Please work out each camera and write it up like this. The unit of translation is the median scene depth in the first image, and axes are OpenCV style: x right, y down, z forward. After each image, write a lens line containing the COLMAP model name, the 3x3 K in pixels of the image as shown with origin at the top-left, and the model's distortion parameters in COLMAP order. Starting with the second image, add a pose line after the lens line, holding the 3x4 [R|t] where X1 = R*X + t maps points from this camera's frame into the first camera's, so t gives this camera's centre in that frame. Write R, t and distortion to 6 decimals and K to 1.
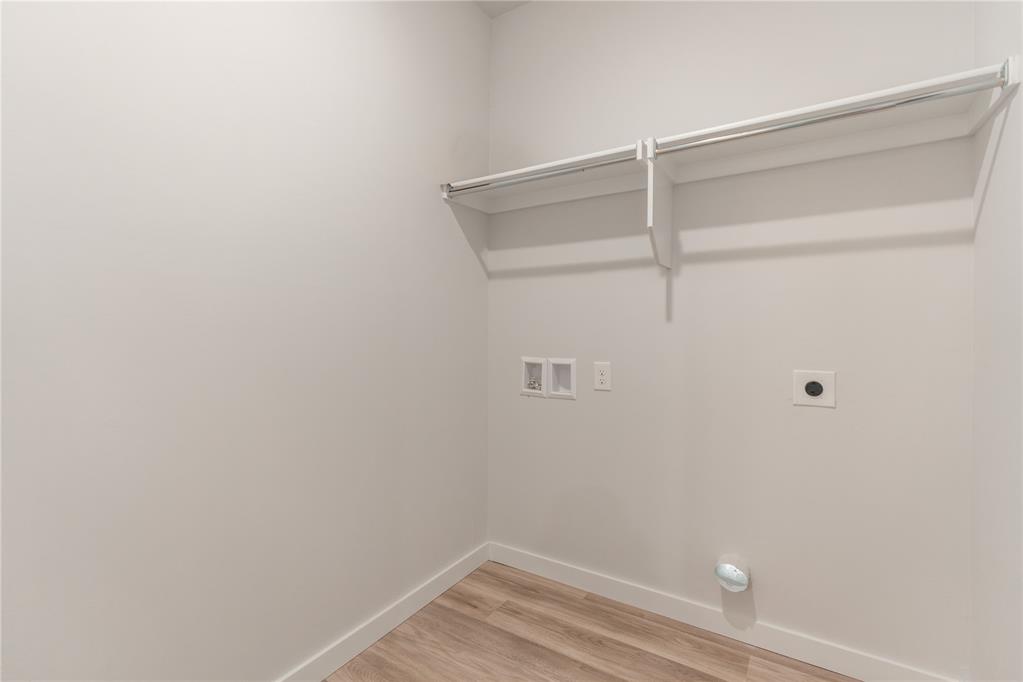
lens RADIAL K [[464.0, 0, 514.8], [0, 464.0, 339.9], [0, 0, 1]] dist [-0.002861, 0.000335]
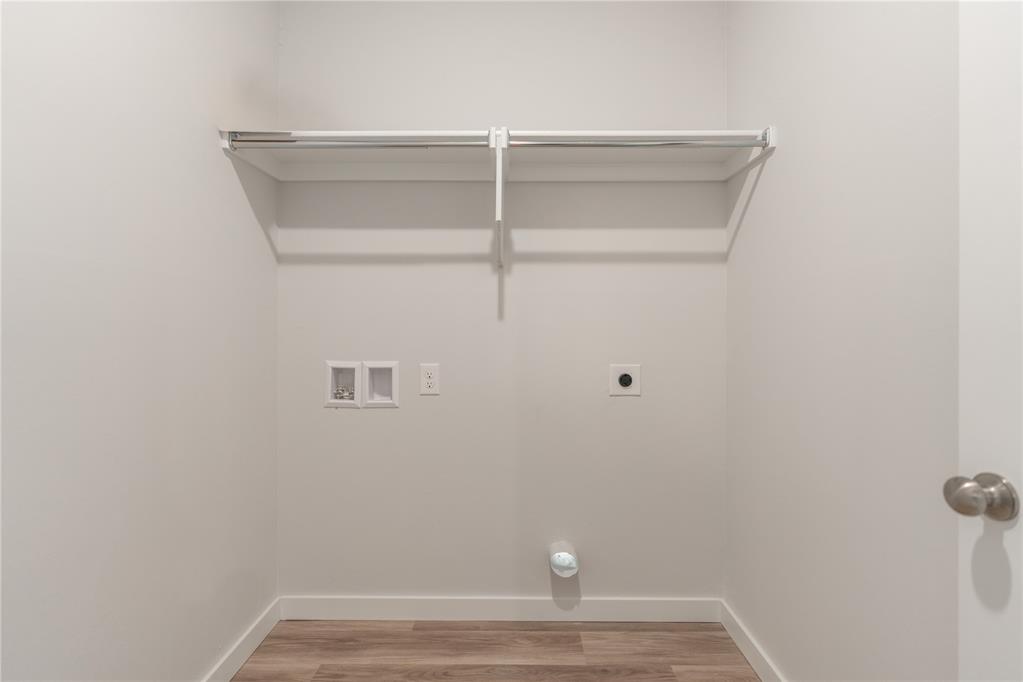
lens RADIAL K [[464.0, 0, 511.3], [0, 464.0, 336.3], [0, 0, 1]] dist [-0.002861, 0.000335]
pose [[0.847694, -0.008688, 0.530414, -0.173459], [0.009811, 0.999952, 0.000699, -0.005370], [-0.530395, 0.004611, 0.847738, 0.156180]]
